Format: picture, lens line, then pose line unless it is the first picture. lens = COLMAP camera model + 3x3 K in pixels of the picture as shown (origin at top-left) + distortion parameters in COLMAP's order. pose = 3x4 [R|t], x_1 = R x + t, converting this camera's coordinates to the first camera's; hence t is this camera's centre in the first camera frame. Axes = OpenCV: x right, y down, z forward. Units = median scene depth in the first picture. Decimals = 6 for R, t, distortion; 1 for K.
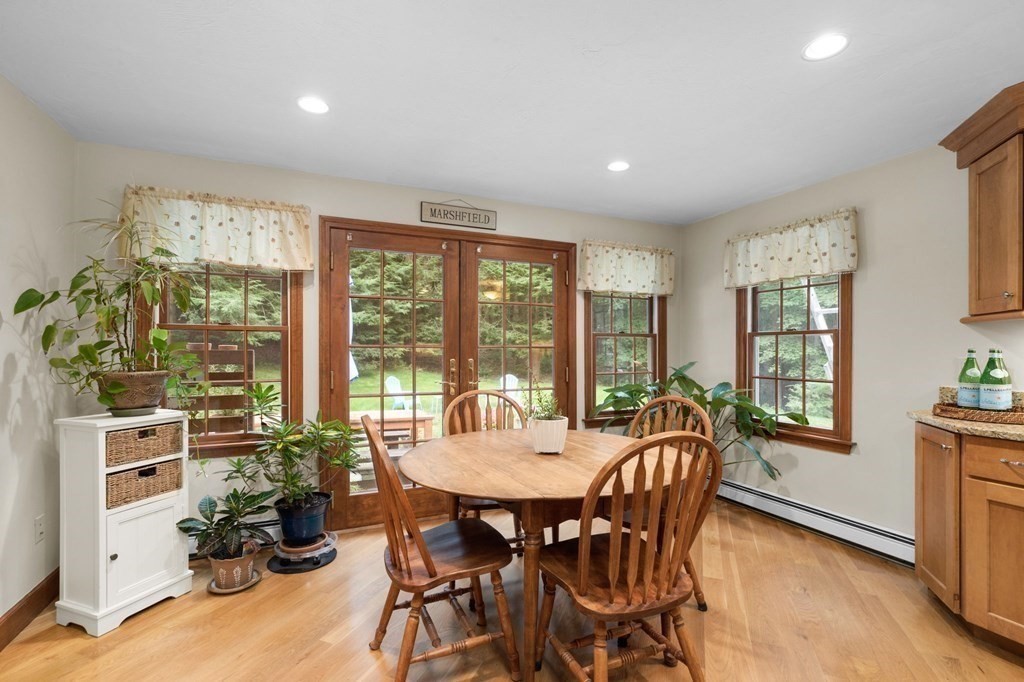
lens RADIAL K [[464.1, 0, 513.2], [0, 464.1, 349.0], [0, 0, 1]] dist [-0.010192, 0.003249]
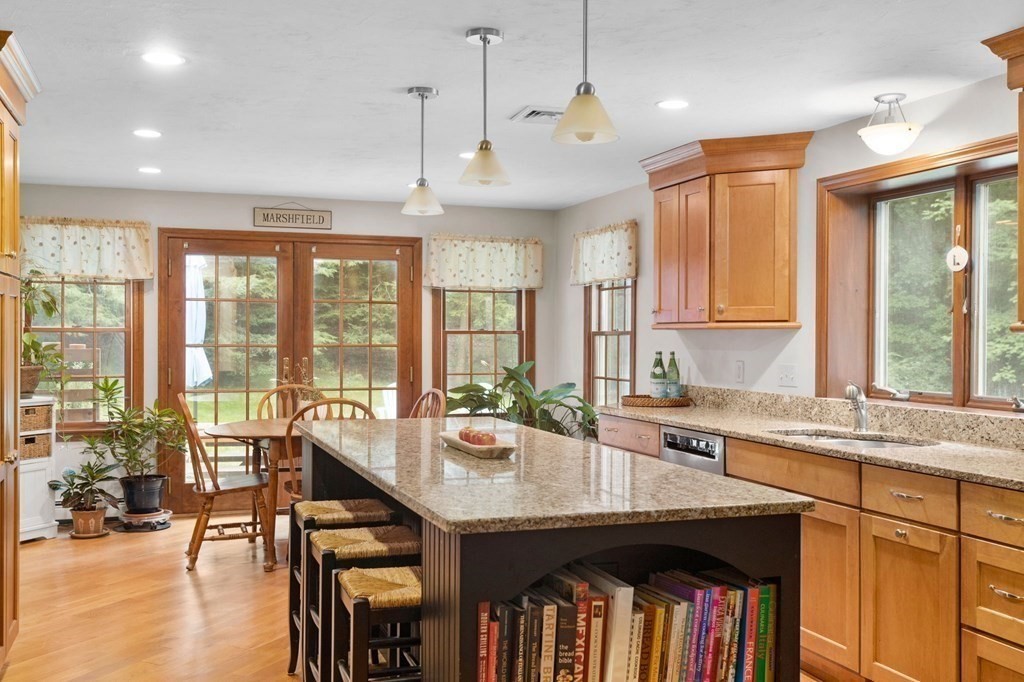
lens RADIAL K [[990.7, 0, 511.4], [0, 990.7, 336.9], [0, 0, 1]] dist [0.020802, 0.000000]
pose [[0.996819, 0.002374, -0.079660, 0.613005], [-0.002306, 0.999997, 0.000953, -0.031234], [0.079662, -0.000766, 0.996822, -1.301337]]
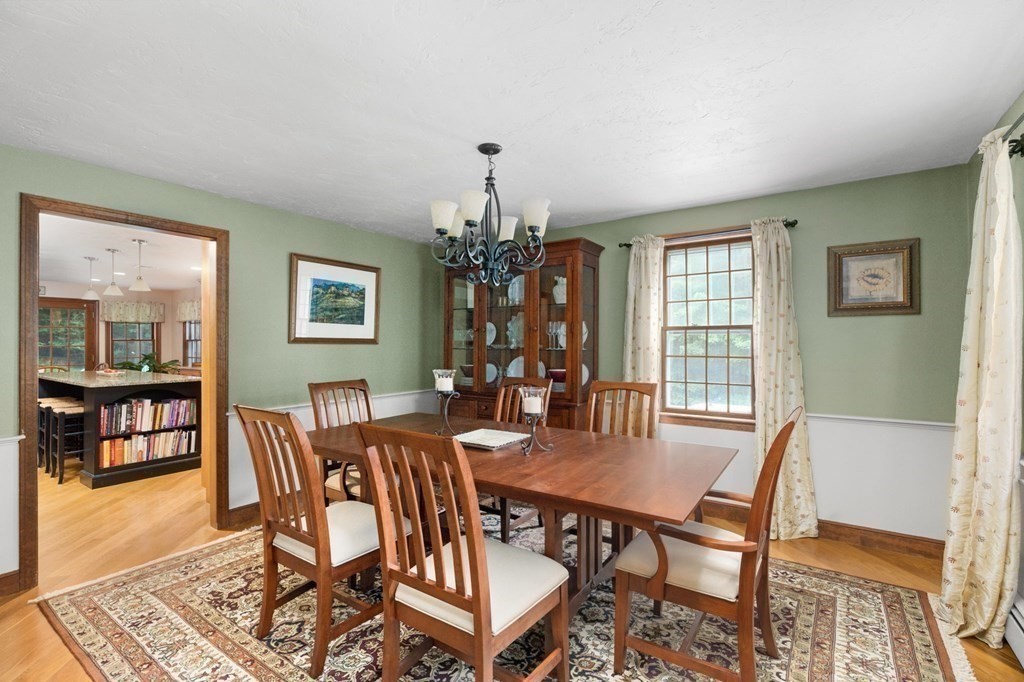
lens RADIAL K [[464.1, 0, 518.6], [0, 464.1, 338.9], [0, 0, 1]] dist [-0.010192, 0.003249]
pose [[0.855083, -0.002604, 0.518485, 0.910290], [0.005344, 0.999979, -0.003792, -0.023987], [-0.518464, 0.006013, 0.855079, -2.515604]]
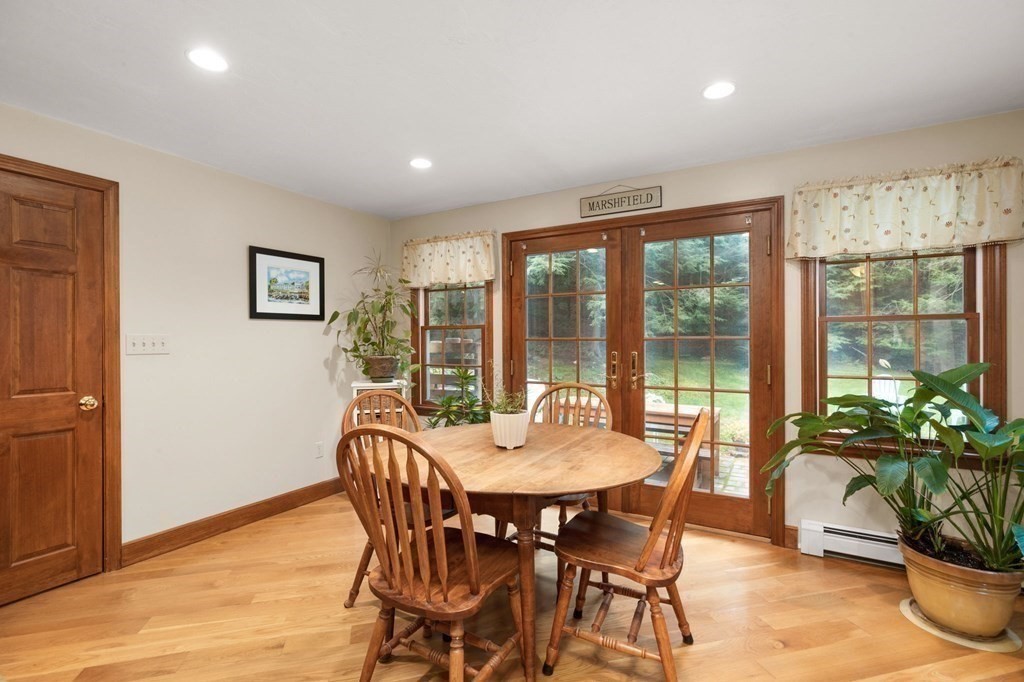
lens RADIAL K [[464.1, 0, 510.0], [0, 464.1, 342.2], [0, 0, 1]] dist [-0.010192, 0.003249]
pose [[0.592815, -0.003260, -0.805332, 0.589276], [0.004379, 0.999990, -0.000824, 0.001764], [0.805327, -0.003038, 0.592823, 0.283025]]
